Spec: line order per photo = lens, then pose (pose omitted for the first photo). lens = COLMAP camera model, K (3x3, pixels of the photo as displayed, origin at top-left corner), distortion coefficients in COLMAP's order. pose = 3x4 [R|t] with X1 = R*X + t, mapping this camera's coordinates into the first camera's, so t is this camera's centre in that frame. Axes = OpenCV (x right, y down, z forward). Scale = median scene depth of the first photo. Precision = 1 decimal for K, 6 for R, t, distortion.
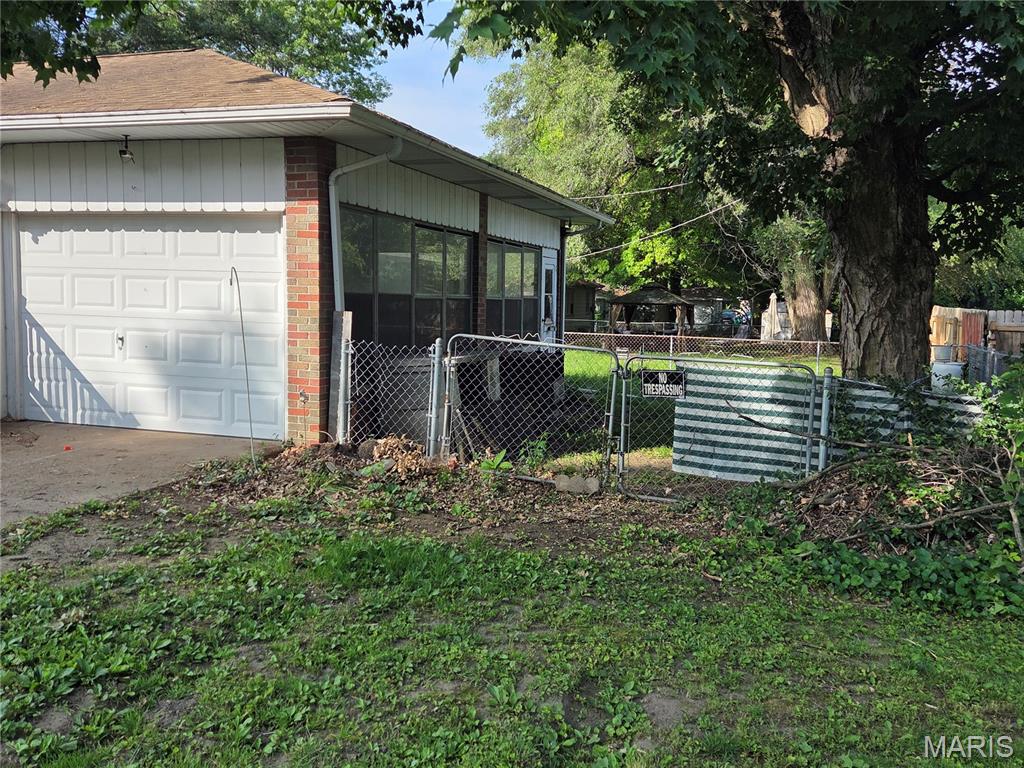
lens RADIAL K [[878.6, 0, 512.0], [0, 878.6, 384.0], [0, 0, 1]] dist [0.029940, -0.002324]
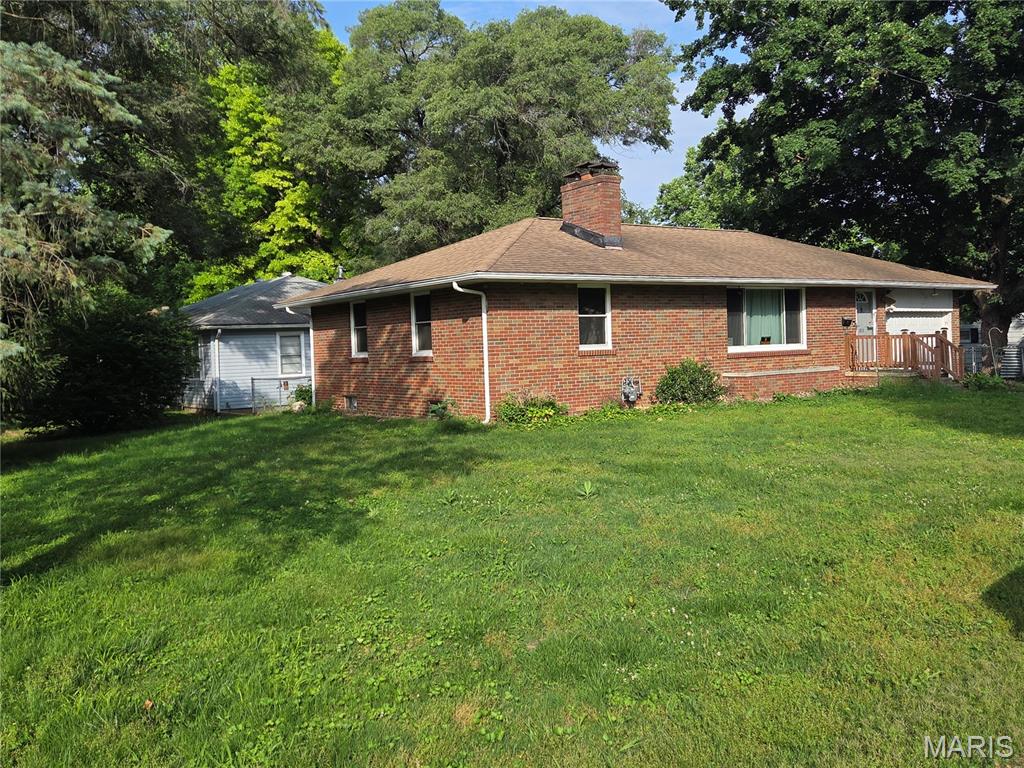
lens RADIAL K [[878.6, 0, 512.0], [0, 878.6, 384.0], [0, 0, 1]] dist [0.029940, -0.002324]
pose [[0.673113, -0.072043, 0.736022, -3.324611], [0.121489, 0.992495, -0.013958, -0.066789], [-0.729492, 0.098814, 0.676814, -0.024833]]
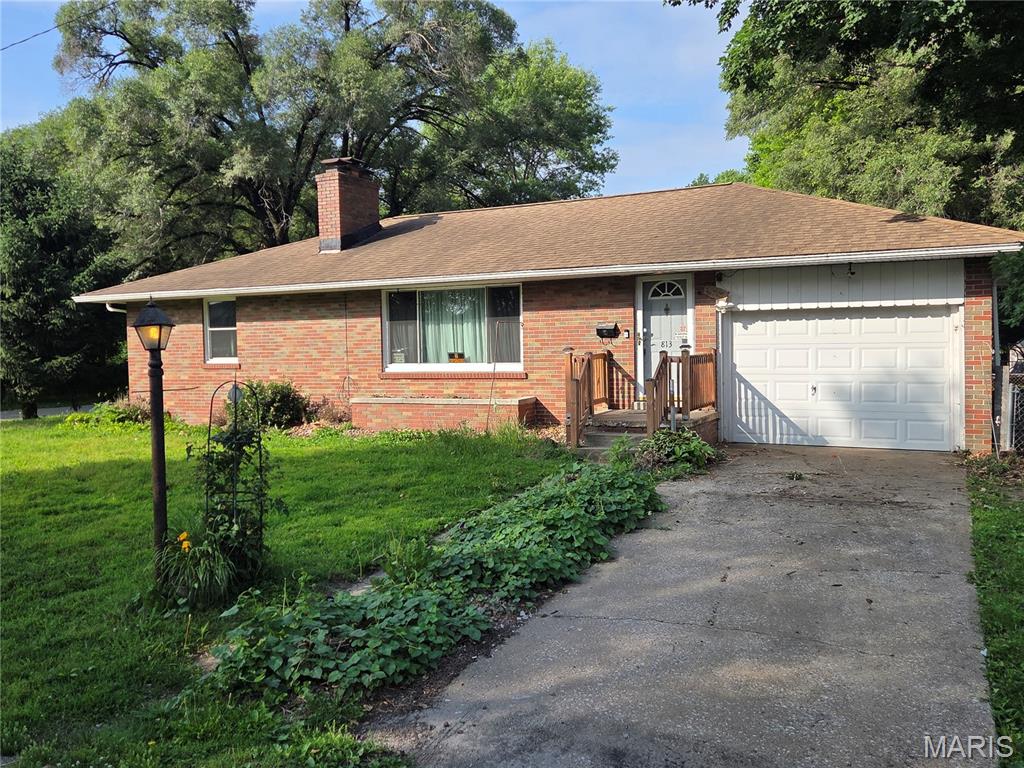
lens RADIAL K [[878.6, 0, 512.0], [0, 878.6, 384.0], [0, 0, 1]] dist [0.029940, -0.002324]
pose [[0.971625, -0.022834, -0.235421, -0.579211], [0.006310, 0.997477, -0.070707, 0.046772], [0.236442, 0.067215, 0.969318, -0.619196]]
